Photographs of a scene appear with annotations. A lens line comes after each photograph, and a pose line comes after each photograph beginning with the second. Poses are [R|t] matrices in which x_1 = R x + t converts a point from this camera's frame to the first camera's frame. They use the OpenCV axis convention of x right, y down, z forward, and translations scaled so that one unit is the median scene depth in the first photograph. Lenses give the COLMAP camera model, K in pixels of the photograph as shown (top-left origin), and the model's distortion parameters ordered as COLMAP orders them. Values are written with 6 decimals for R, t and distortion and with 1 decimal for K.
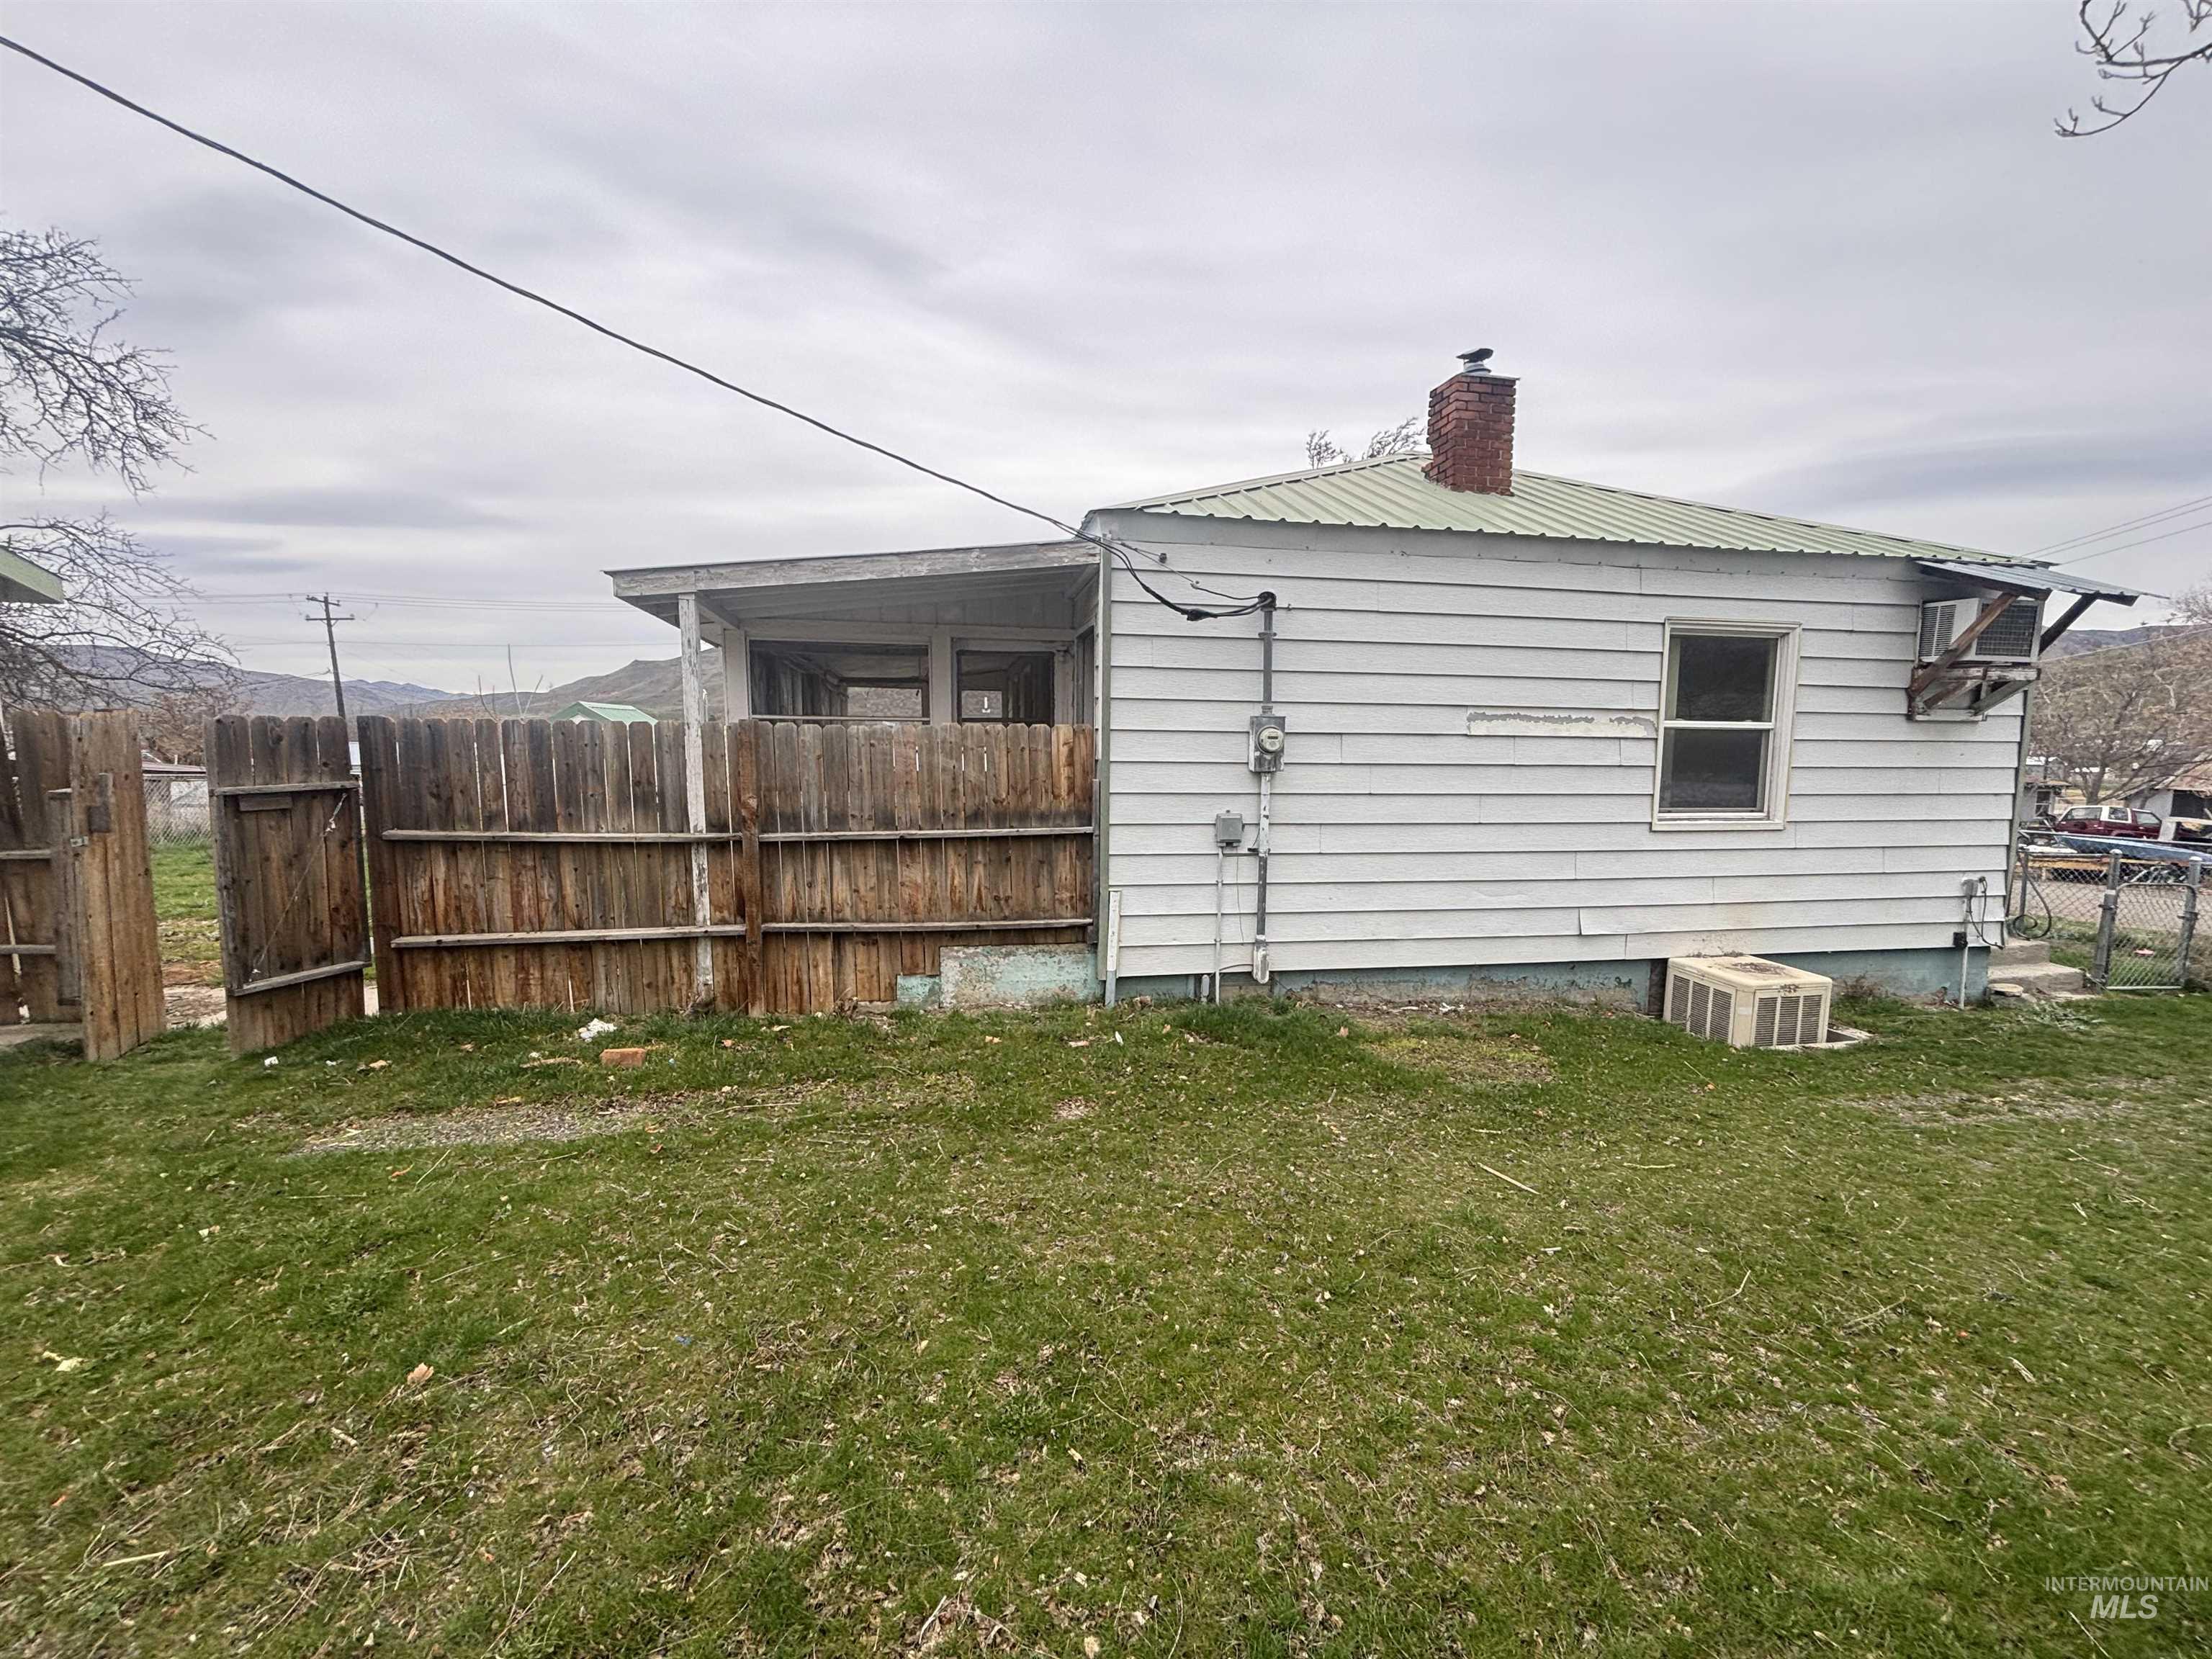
lens RADIAL K [[898.2, 0, 1111.4], [0, 898.2, 827.3], [0, 0, 1]] dist [0.000837, -0.001076]
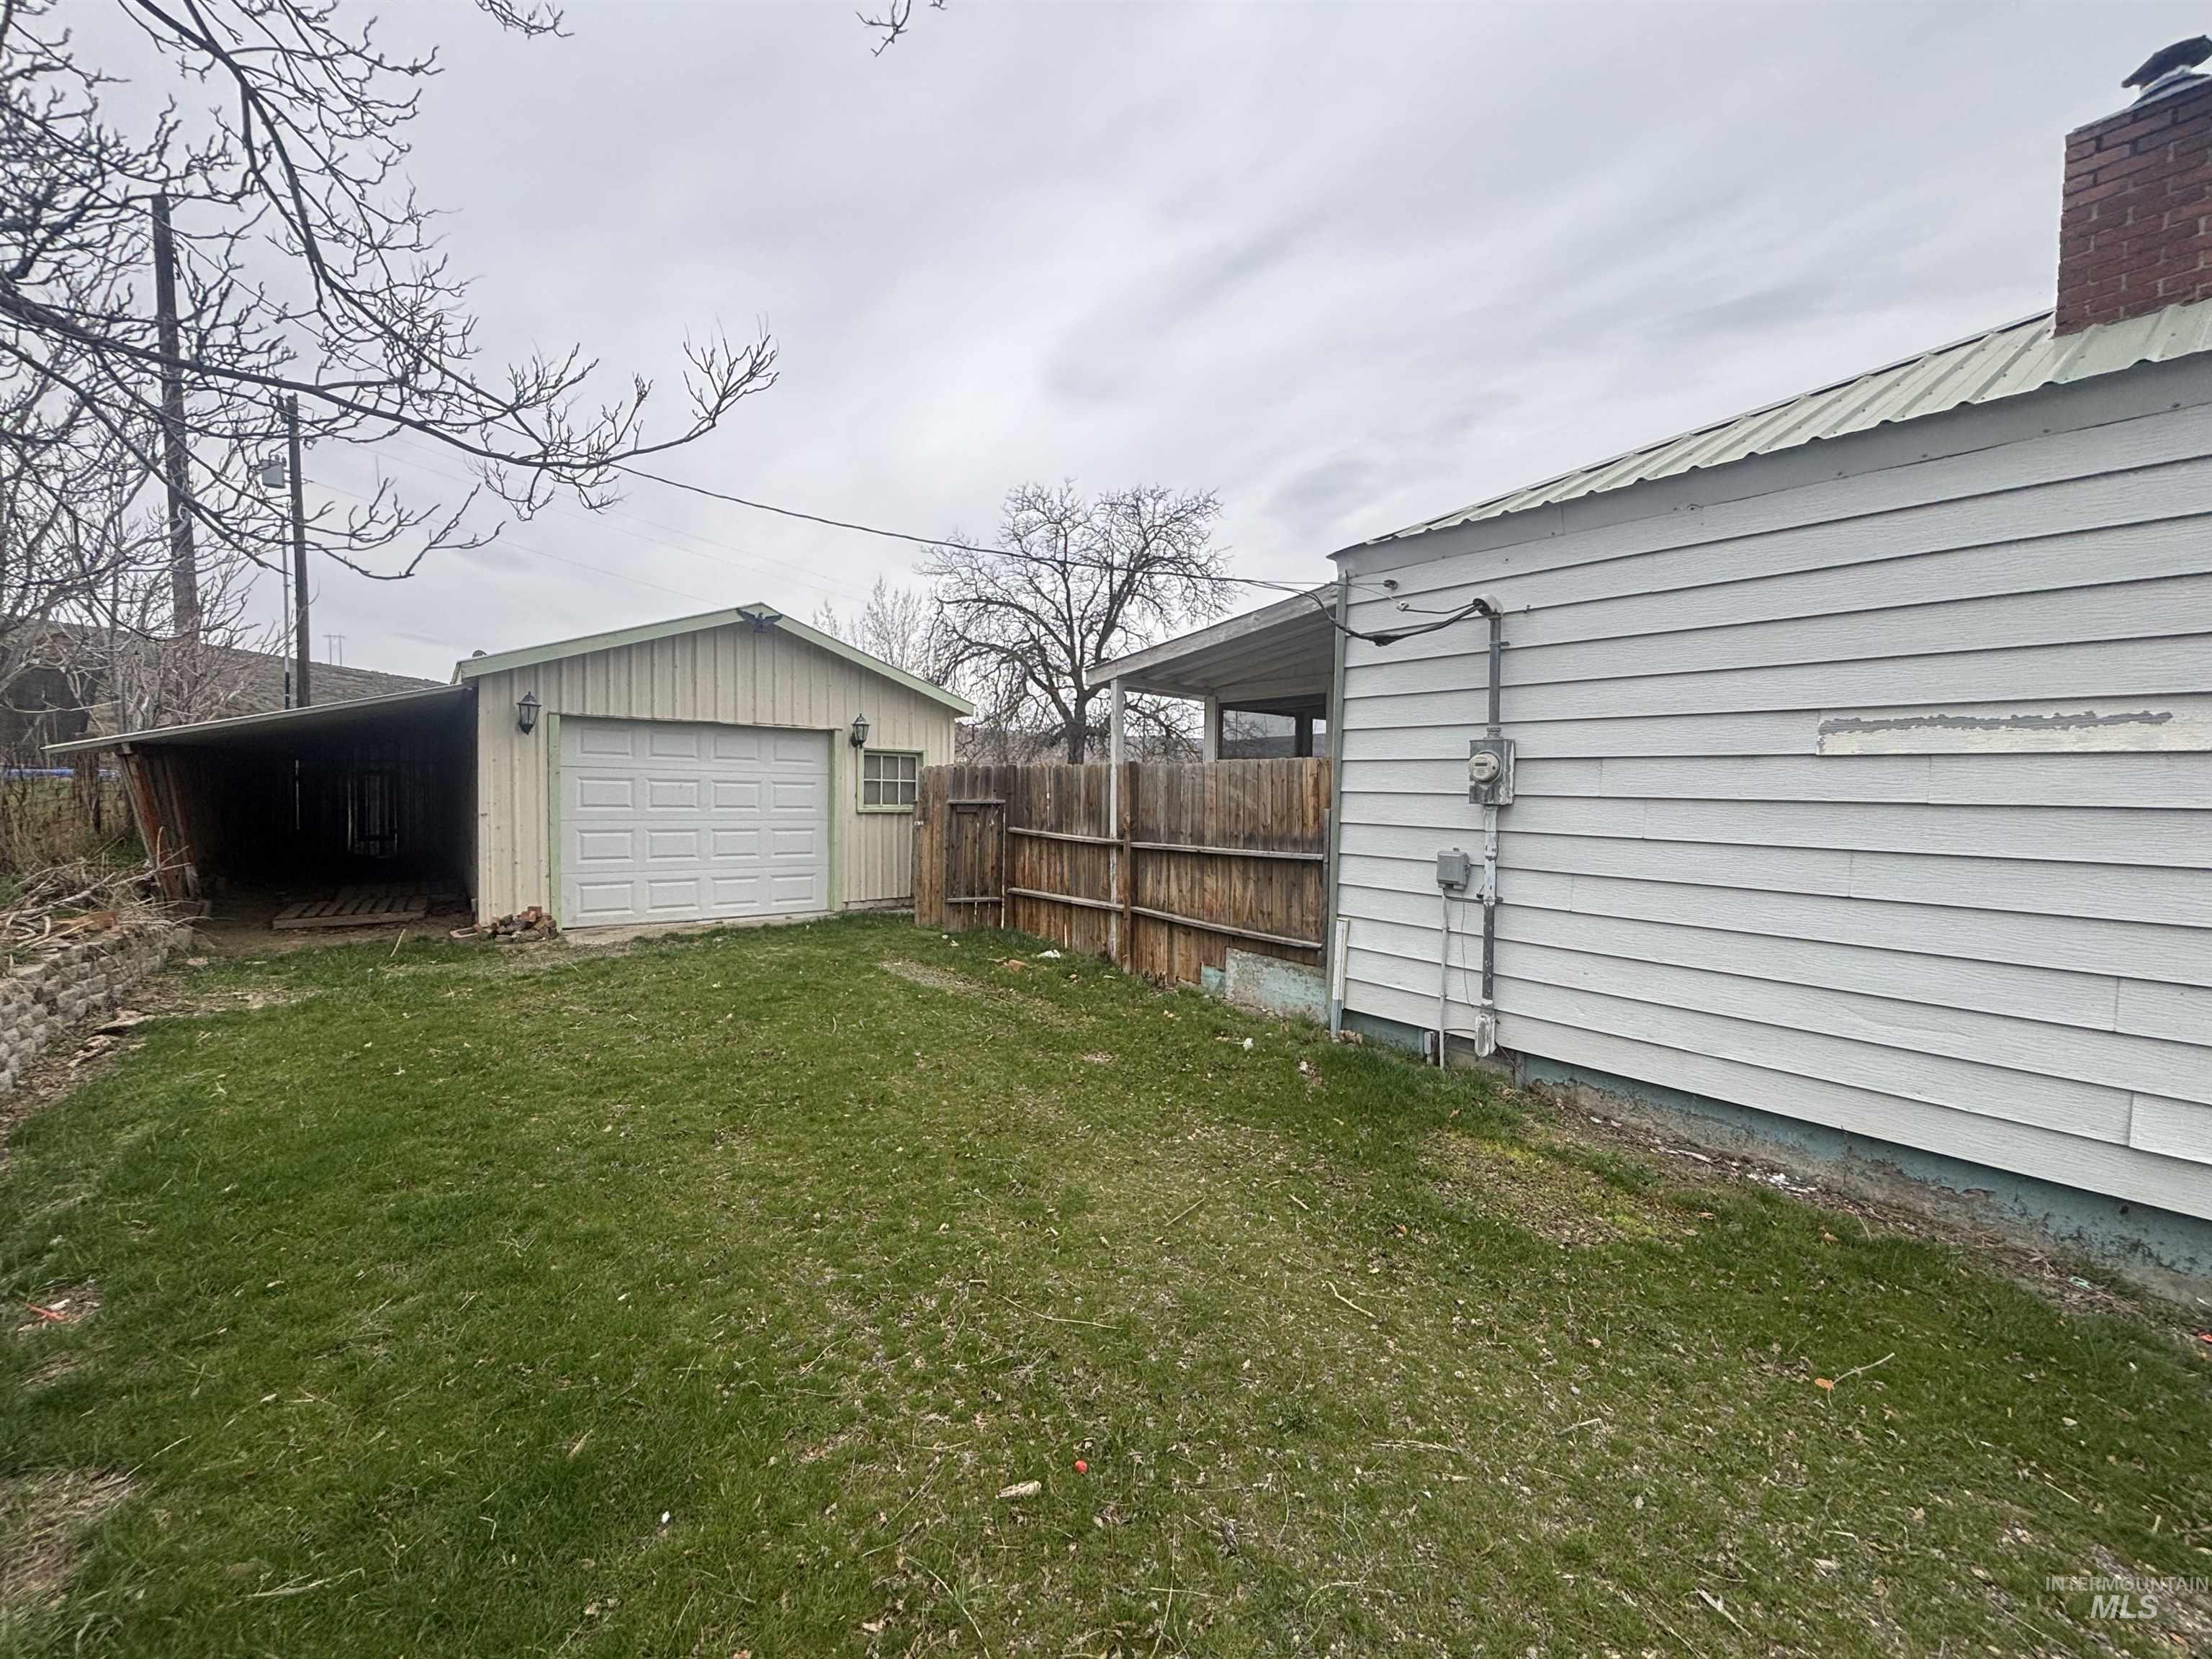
lens RADIAL K [[898.2, 0, 1106.2], [0, 898.2, 845.2], [0, 0, 1]] dist [0.000837, -0.001076]
pose [[0.468228, 0.053952, -0.881959, 0.769079], [-0.101720, 0.994789, 0.006852, 0.007130], [0.877733, 0.086505, 0.471276, 0.284969]]
